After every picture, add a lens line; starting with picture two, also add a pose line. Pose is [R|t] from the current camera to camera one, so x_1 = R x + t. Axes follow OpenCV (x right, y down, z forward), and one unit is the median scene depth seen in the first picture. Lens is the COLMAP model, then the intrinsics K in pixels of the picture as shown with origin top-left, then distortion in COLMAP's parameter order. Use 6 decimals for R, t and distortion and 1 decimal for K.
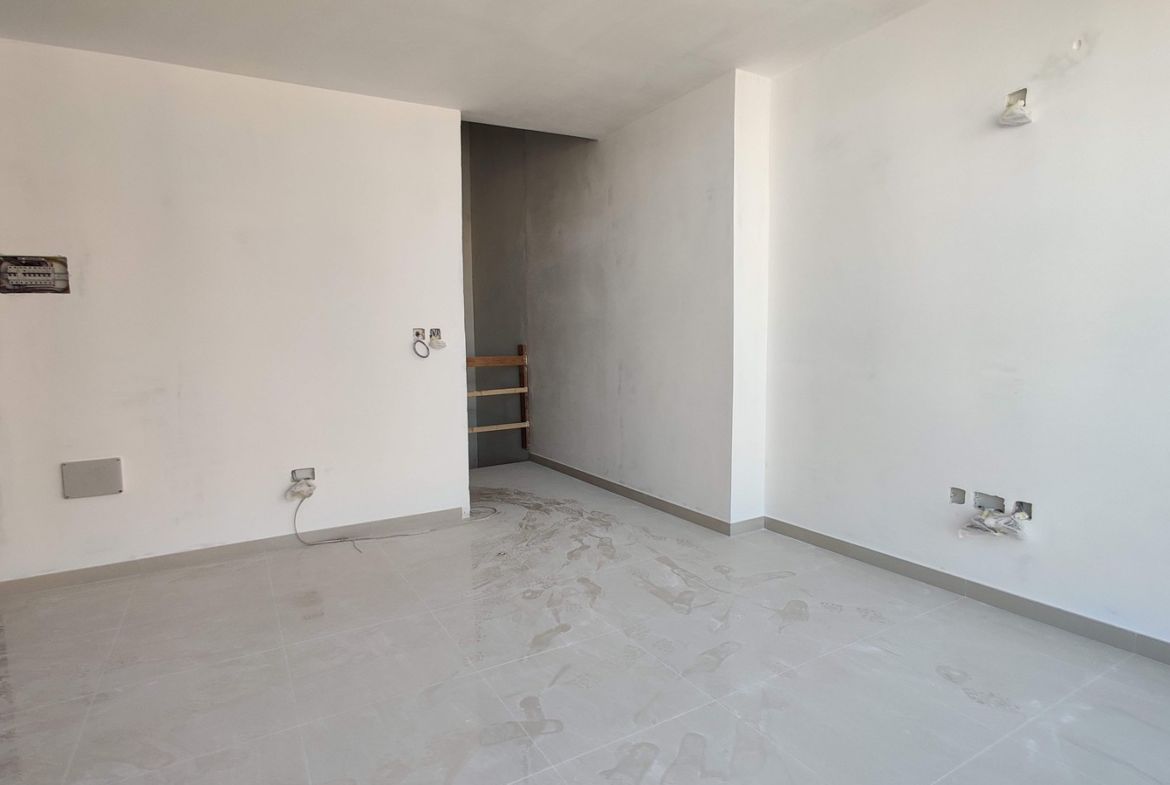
lens RADIAL K [[621.7, 0, 585.0], [0, 621.7, 392.5], [0, 0, 1]] dist [-0.015837, 0.017150]
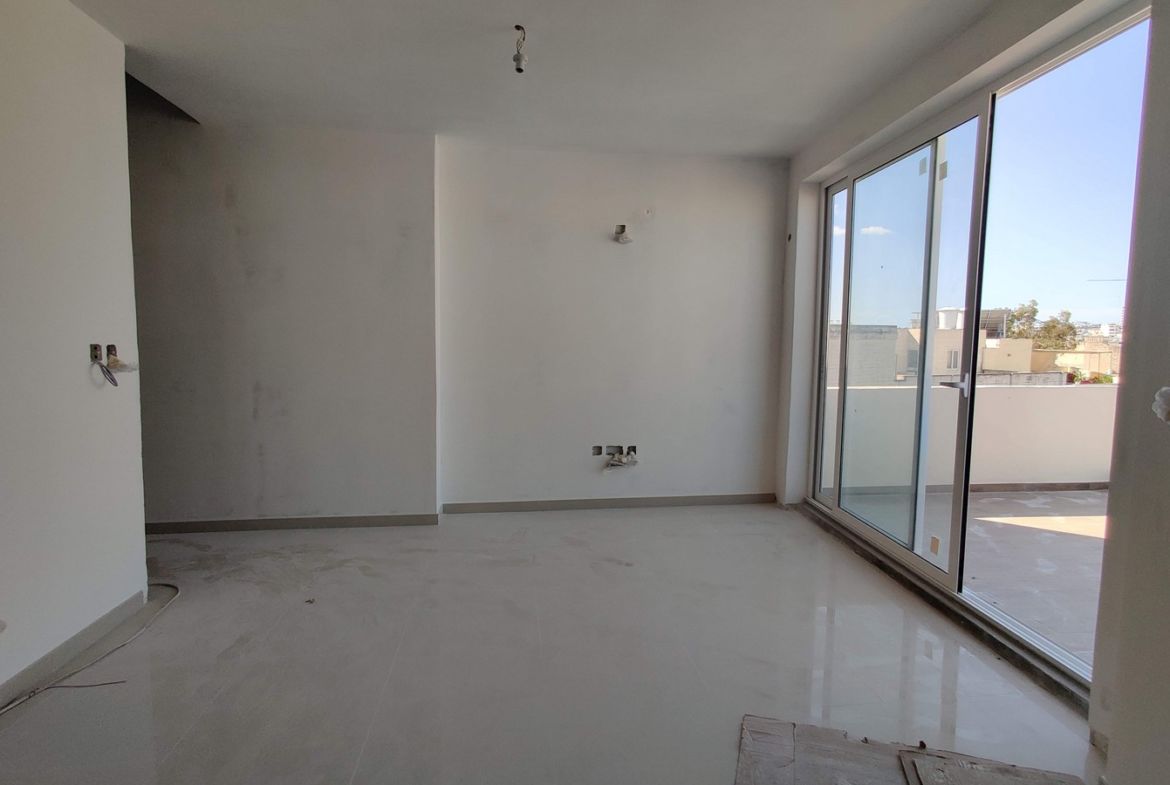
lens RADIAL K [[615.1, 0, 585.0], [0, 615.1, 392.5], [0, 0, 1]] dist [0.001708, 0.000272]
pose [[0.414541, -0.057816, 0.908192, -0.733612], [0.073253, 0.996861, 0.030025, -0.034973], [-0.907078, 0.054081, 0.417475, 0.252544]]
